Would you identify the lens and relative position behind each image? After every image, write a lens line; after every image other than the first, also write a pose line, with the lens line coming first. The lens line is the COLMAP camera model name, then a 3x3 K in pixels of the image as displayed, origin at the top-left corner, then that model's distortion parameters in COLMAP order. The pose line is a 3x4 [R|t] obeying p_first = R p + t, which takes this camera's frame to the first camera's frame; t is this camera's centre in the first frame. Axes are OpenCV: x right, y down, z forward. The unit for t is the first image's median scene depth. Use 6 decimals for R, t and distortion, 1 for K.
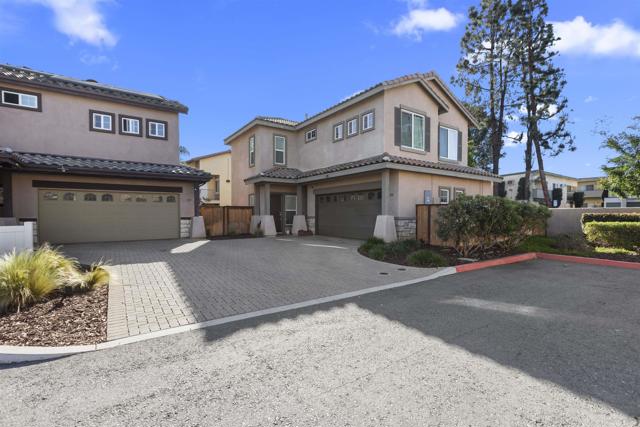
lens RADIAL K [[287.0, 0, 309.8], [0, 287.0, 221.7], [0, 0, 1]] dist [0.004806, -0.001231]
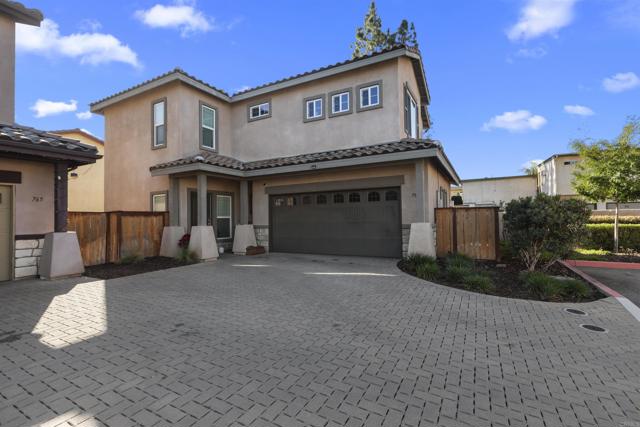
lens RADIAL K [[296.0, 0, 322.9], [0, 296.0, 213.5], [0, 0, 1]] dist [-0.006661, 0.002310]
pose [[0.888167, -0.007595, 0.459458, -0.223117], [0.029718, 0.998720, -0.040938, -0.016383], [-0.458559, 0.050014, 0.887255, 0.337135]]
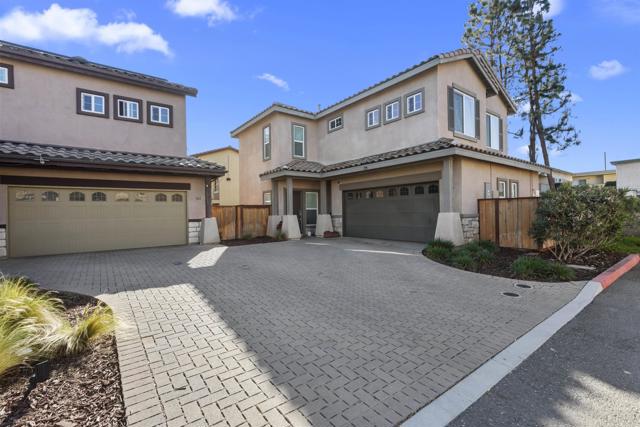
lens RADIAL K [[287.0, 0, 316.2], [0, 287.0, 212.4], [0, 0, 1]] dist [0.004806, -0.001231]
pose [[0.998698, -0.017518, 0.047916, -0.117470], [0.018881, 0.999426, -0.028144, -0.004760], [-0.047396, 0.029012, 0.998455, 0.144846]]
